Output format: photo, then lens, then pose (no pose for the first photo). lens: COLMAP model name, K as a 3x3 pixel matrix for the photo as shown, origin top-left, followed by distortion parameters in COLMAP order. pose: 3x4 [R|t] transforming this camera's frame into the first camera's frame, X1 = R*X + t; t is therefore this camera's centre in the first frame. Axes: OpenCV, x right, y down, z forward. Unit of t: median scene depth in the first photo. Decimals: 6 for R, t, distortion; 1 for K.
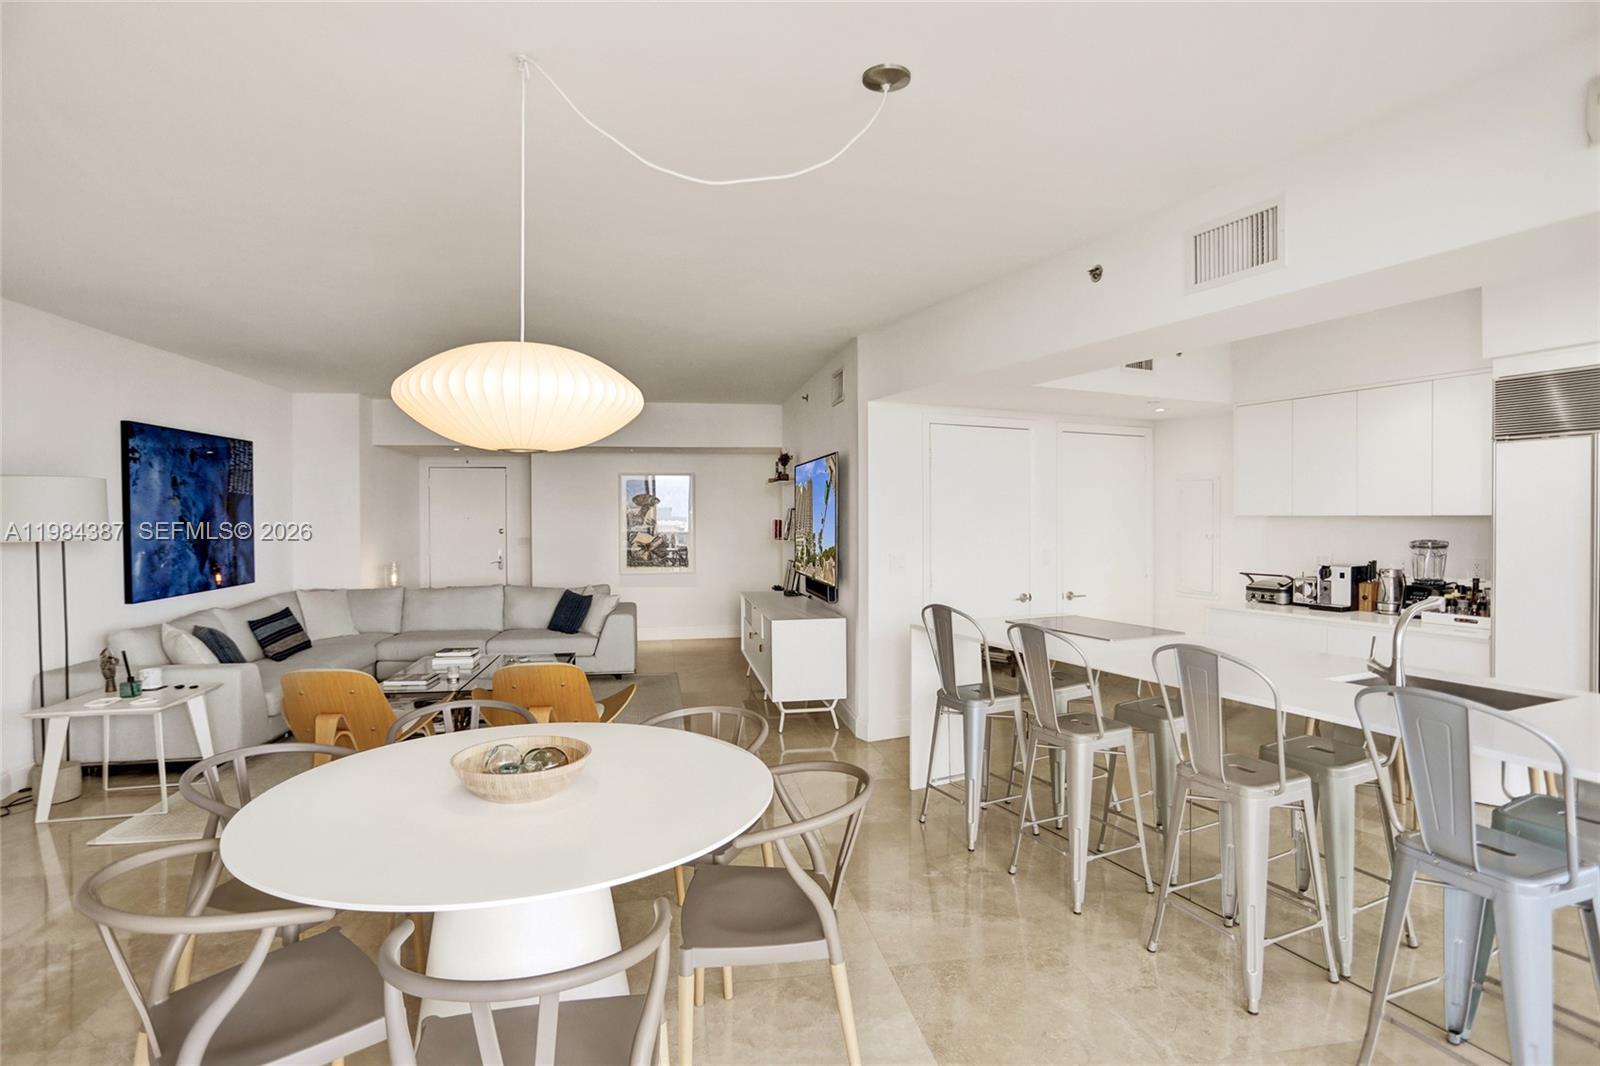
lens RADIAL K [[798.7, 0, 795.2], [0, 798.7, 534.3], [0, 0, 1]] dist [-0.046129, 0.021108]
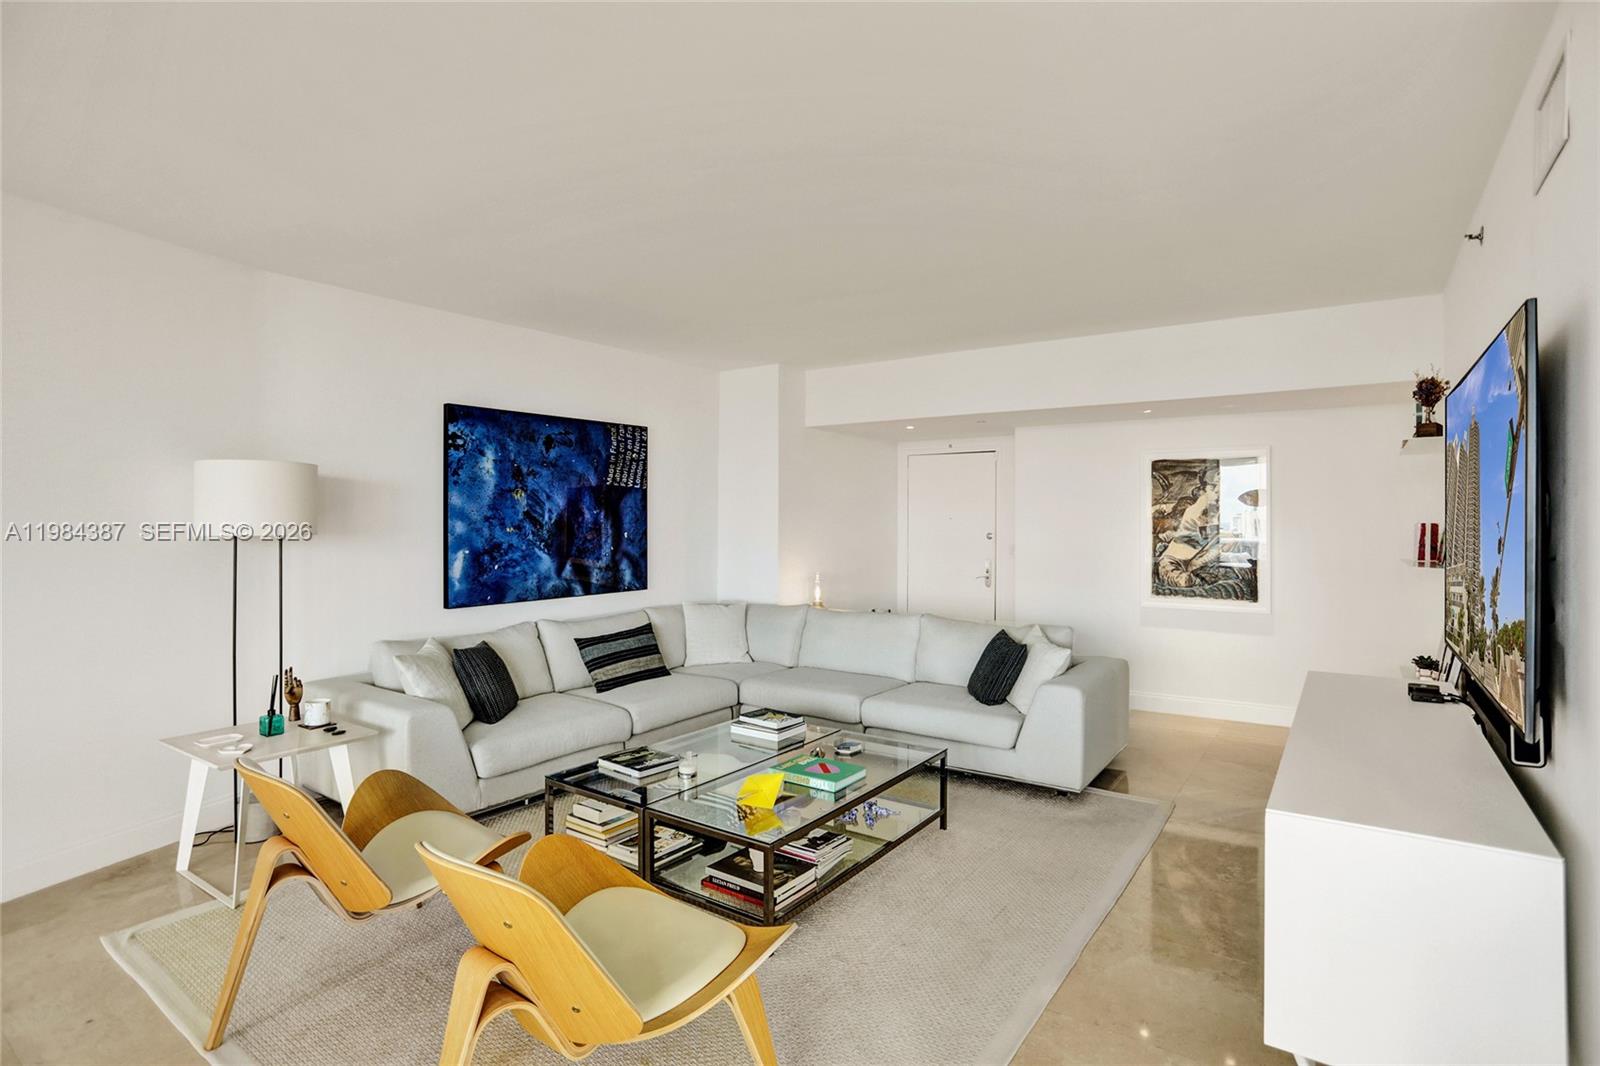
lens RADIAL K [[798.7, 0, 799.9], [0, 798.7, 512.2], [0, 0, 1]] dist [-0.046129, 0.021108]
pose [[0.707584, -0.000177, -0.706630, 0.065160], [-0.022241, 0.999499, -0.022521, -0.009122], [0.706280, 0.031651, 0.707225, 0.606772]]
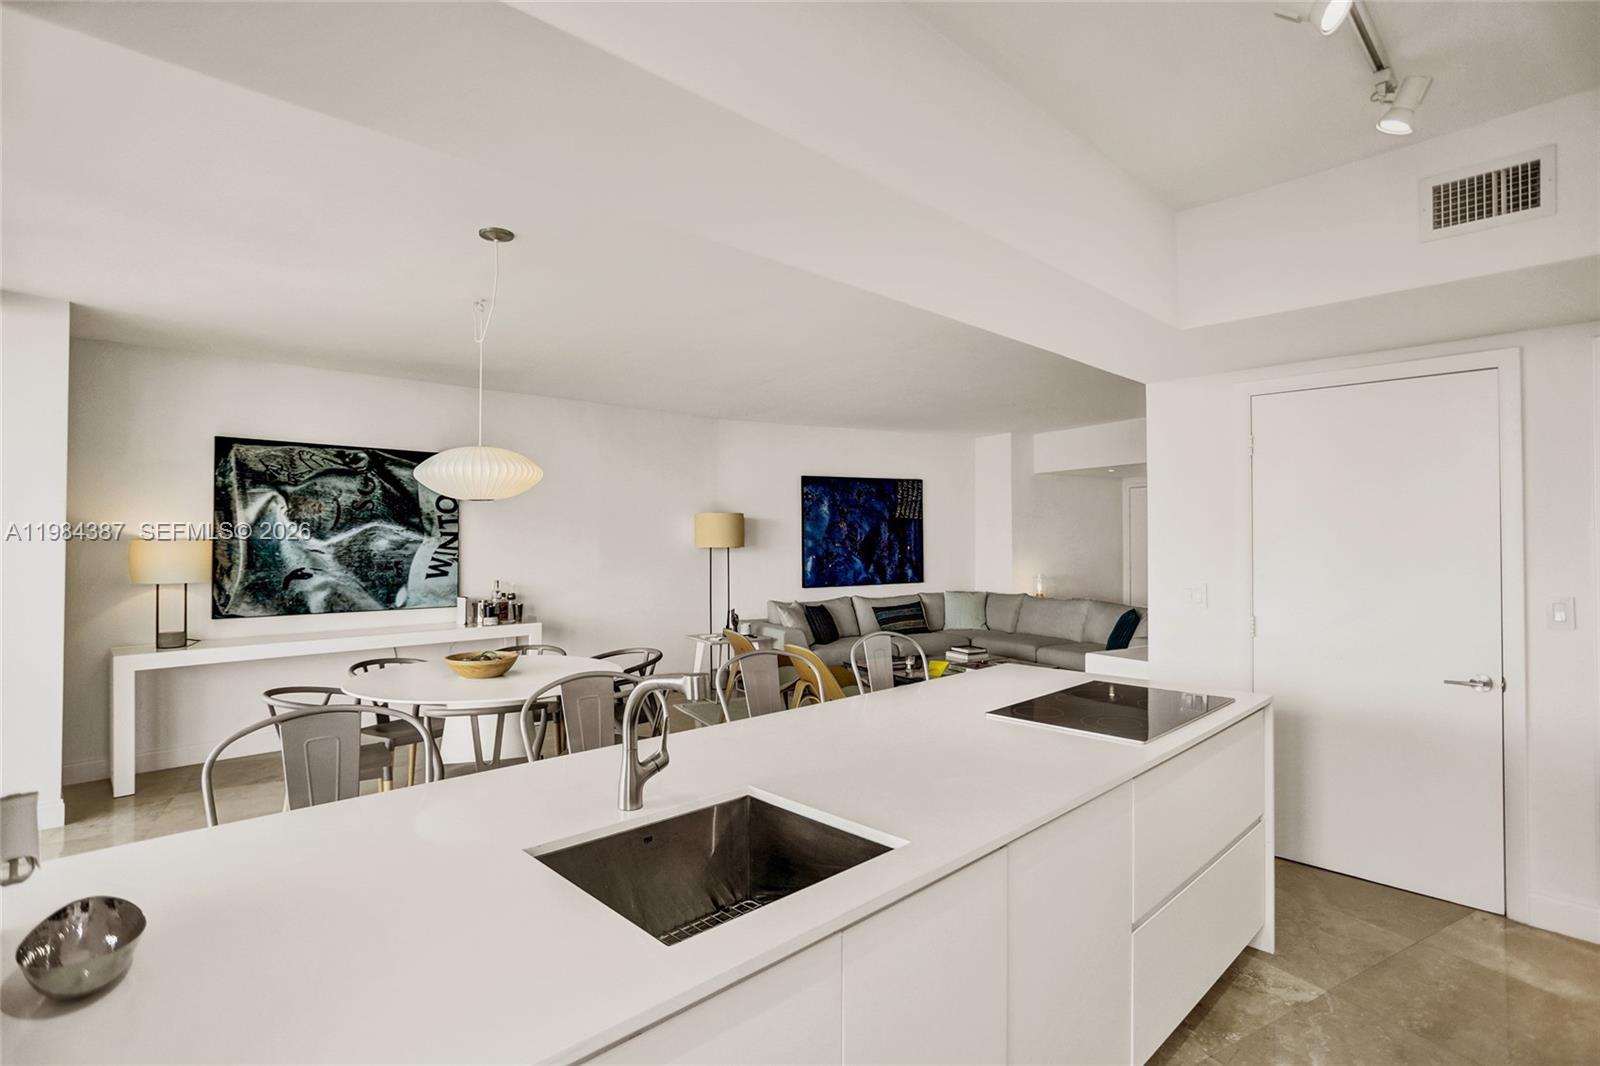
lens RADIAL K [[798.7, 0, 809.5], [0, 798.7, 535.6], [0, 0, 1]] dist [-0.046129, 0.021108]
pose [[0.337657, -0.005518, -0.941253, 0.679083], [-0.017267, 0.999778, -0.012055, 0.000012], [0.941111, 0.020323, 0.337487, 0.420725]]
